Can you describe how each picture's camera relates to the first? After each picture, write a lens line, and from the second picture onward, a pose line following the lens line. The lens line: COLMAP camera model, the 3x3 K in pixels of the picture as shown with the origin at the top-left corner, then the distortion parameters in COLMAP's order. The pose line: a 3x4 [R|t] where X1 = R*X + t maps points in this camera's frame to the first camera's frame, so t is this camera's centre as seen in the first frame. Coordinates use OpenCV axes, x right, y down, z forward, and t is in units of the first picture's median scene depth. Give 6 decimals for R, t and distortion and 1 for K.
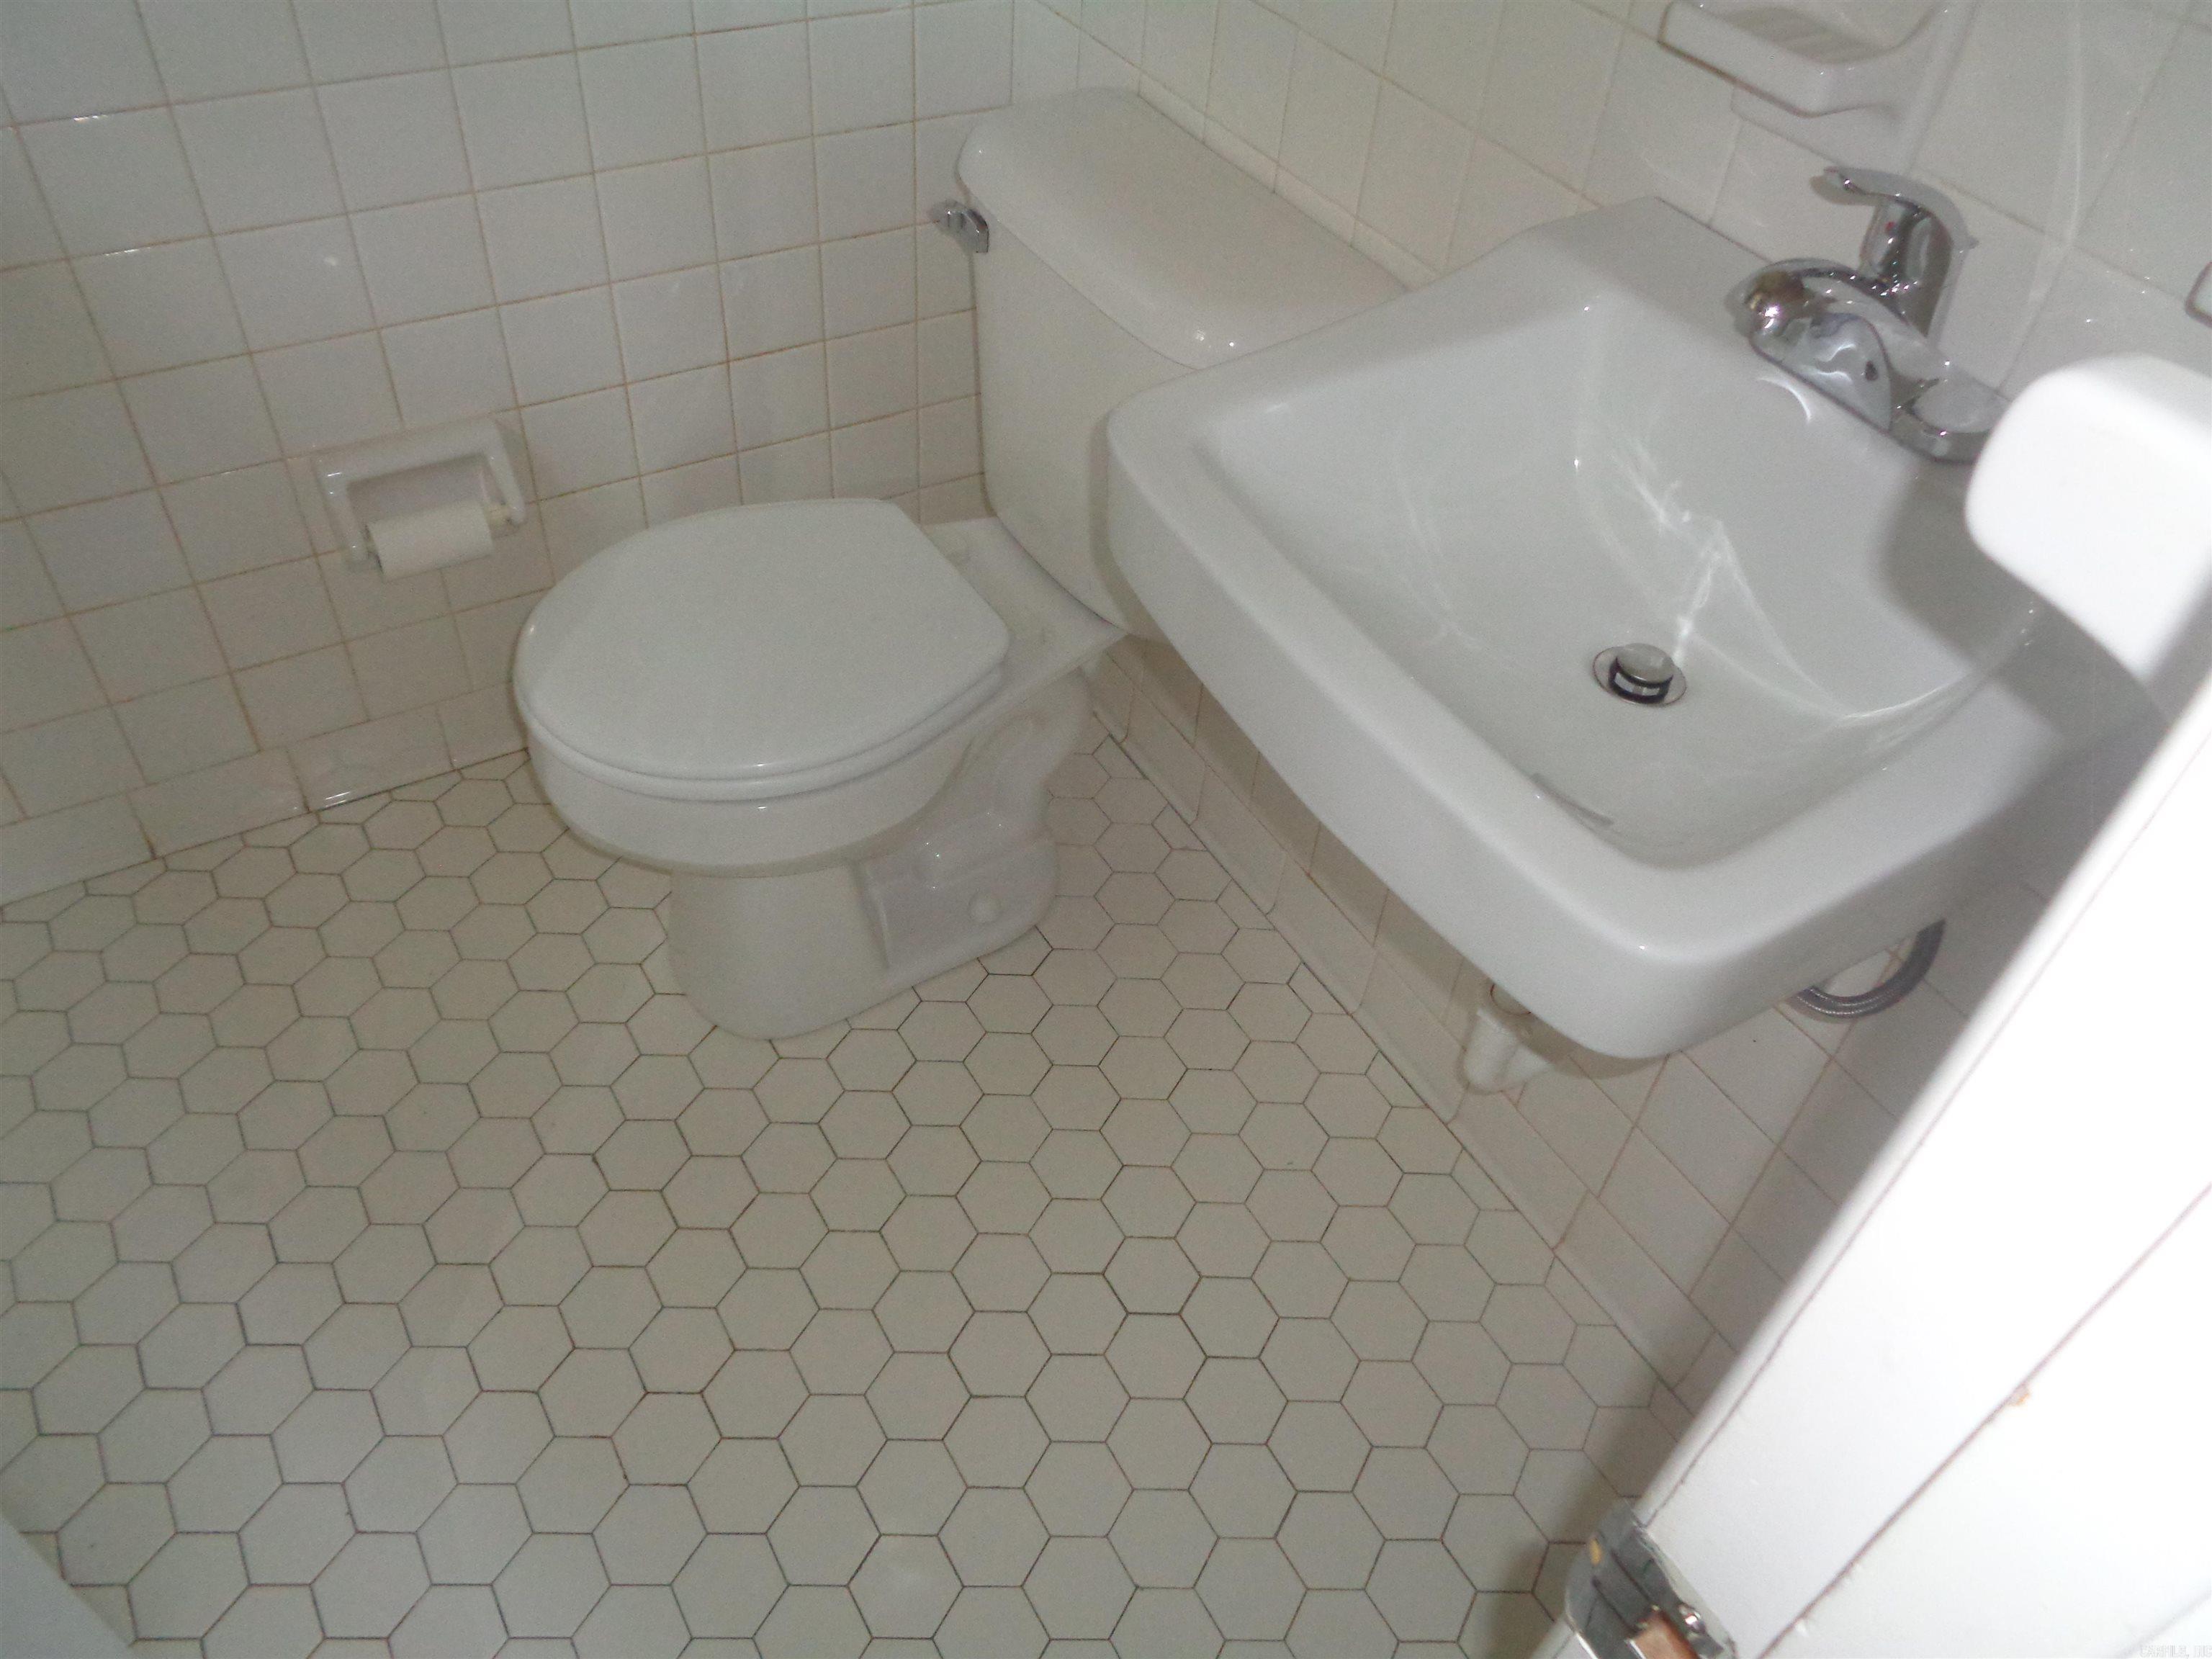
lens RADIAL K [[1667.0, 0, 1103.5], [0, 1667.0, 805.4], [0, 0, 1]] dist [0.004633, 0.002604]
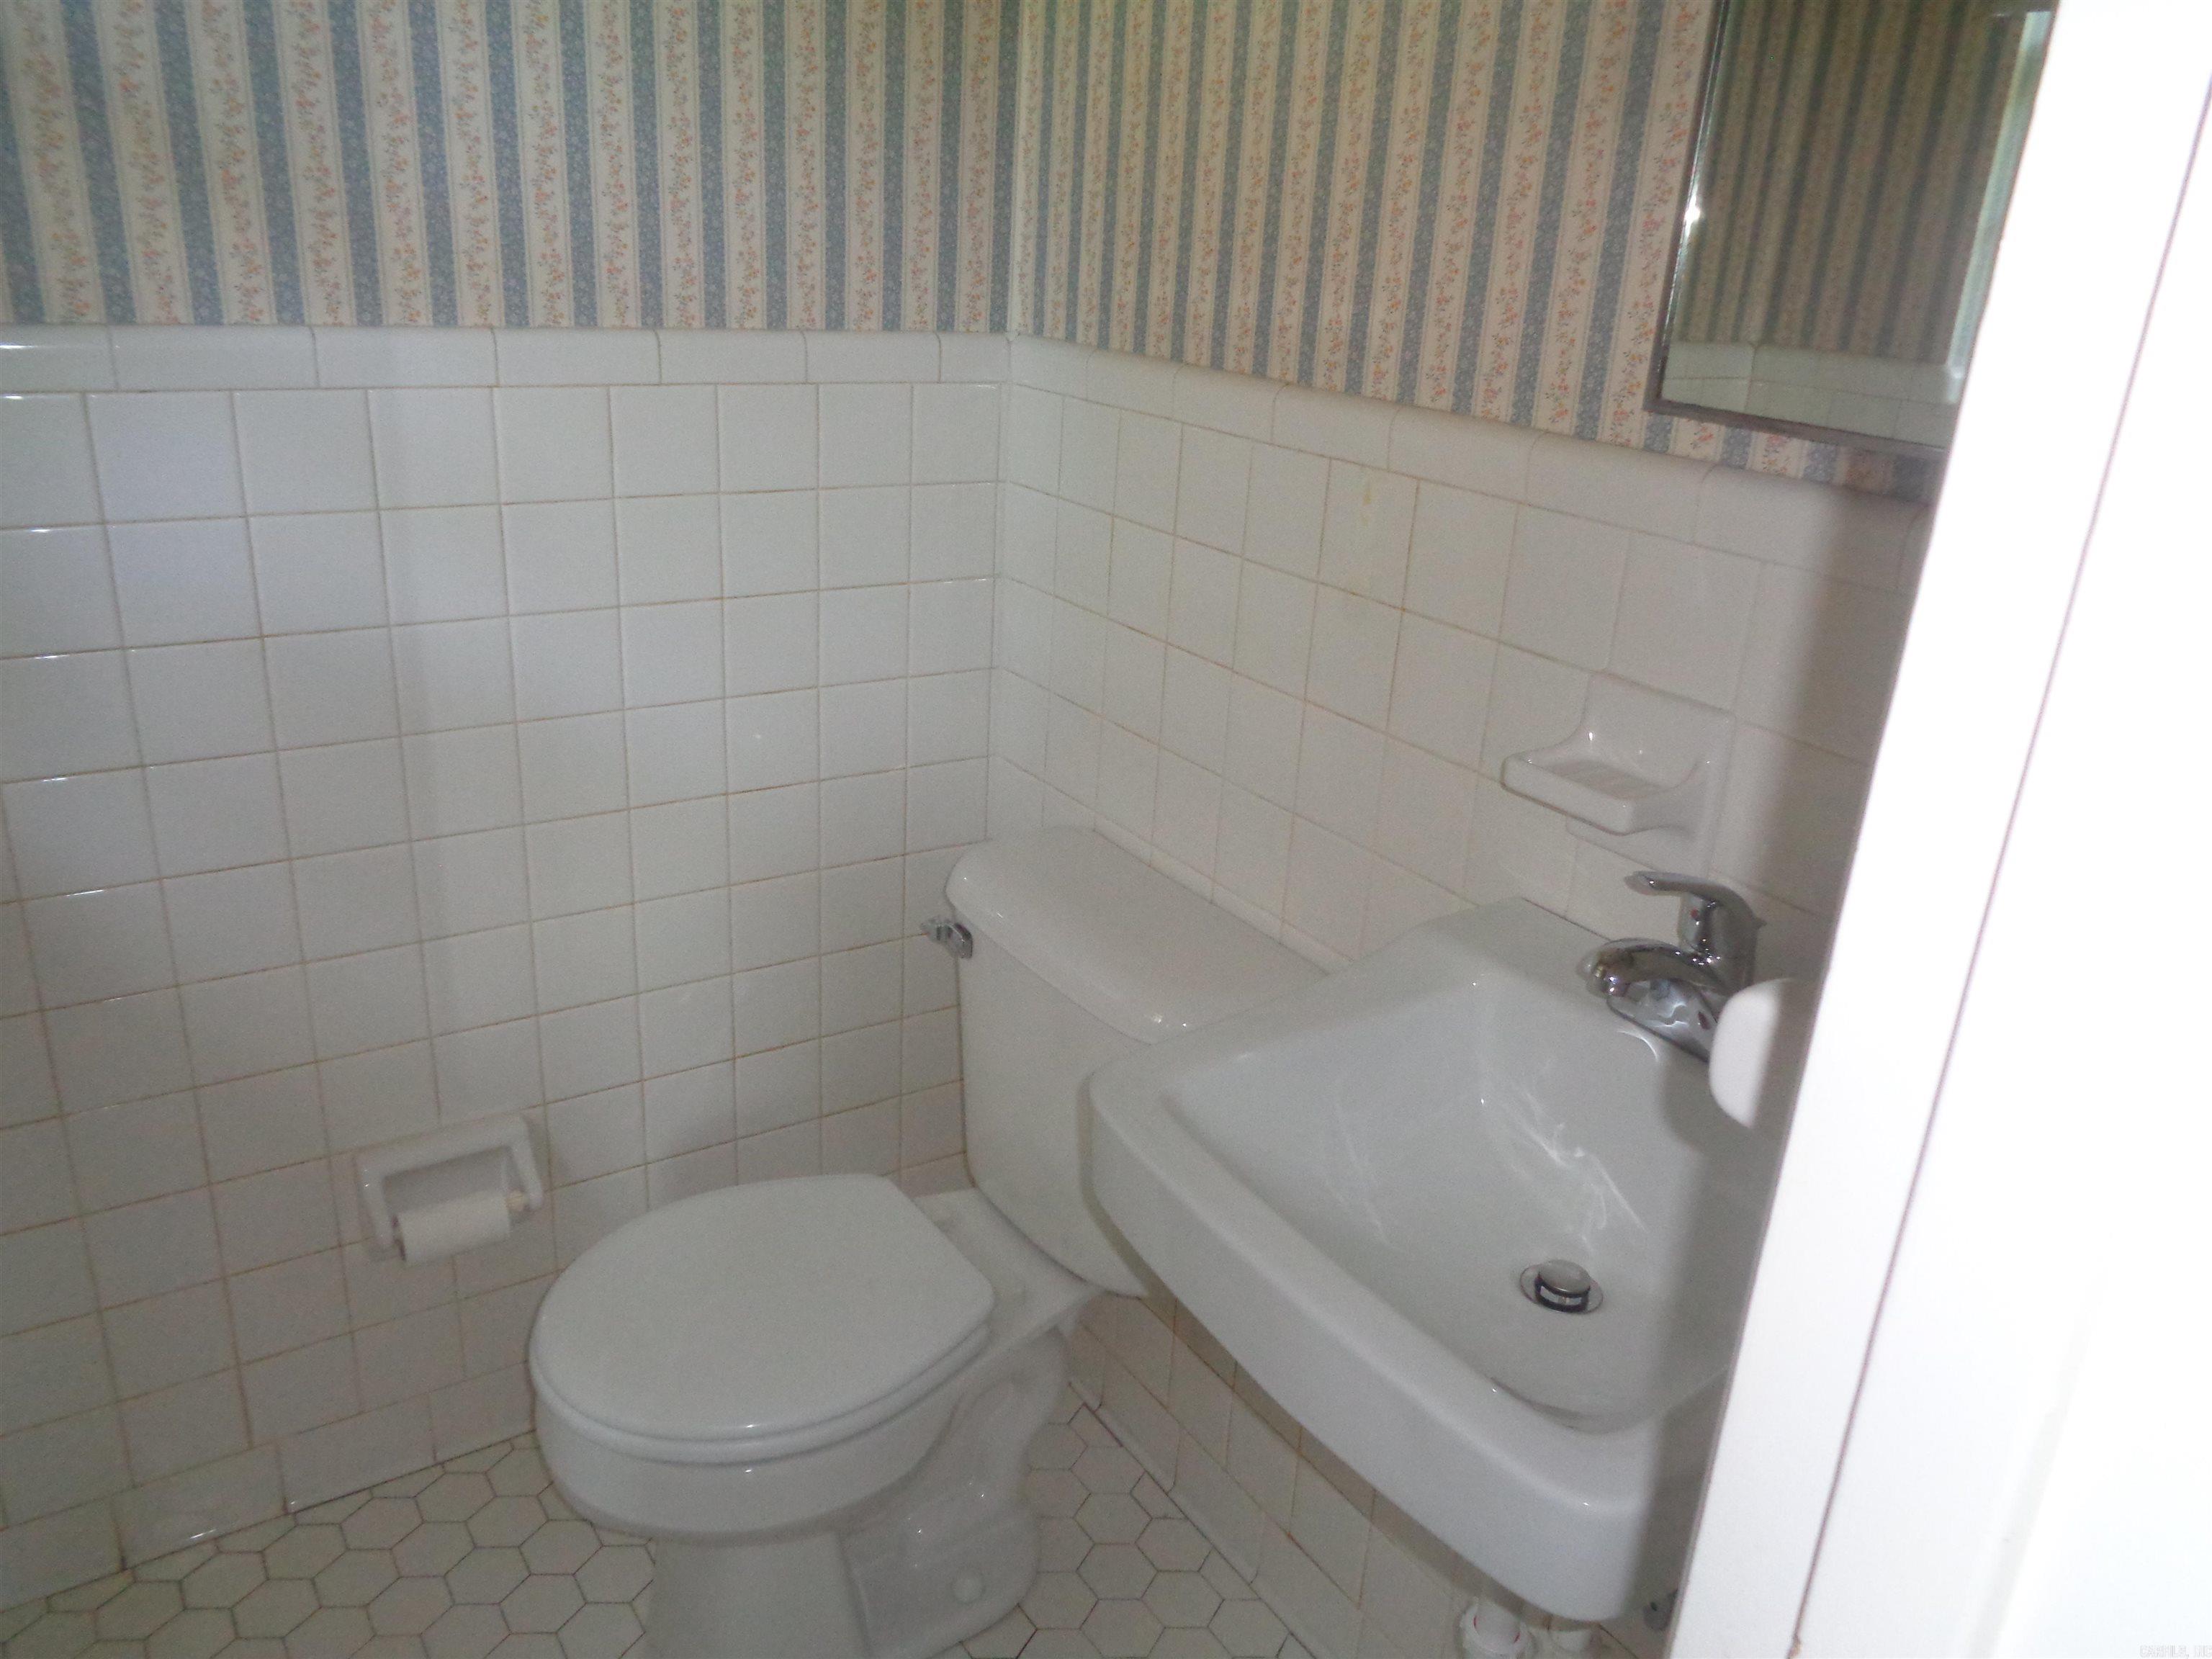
lens RADIAL K [[1667.0, 0, 1103.5], [0, 1667.0, 805.4], [0, 0, 1]] dist [0.004633, 0.002604]
pose [[0.998919, -0.026396, 0.038256, -0.018854], [0.039534, 0.915348, -0.400718, 0.043853], [-0.024440, 0.401797, 0.915402, -0.117585]]
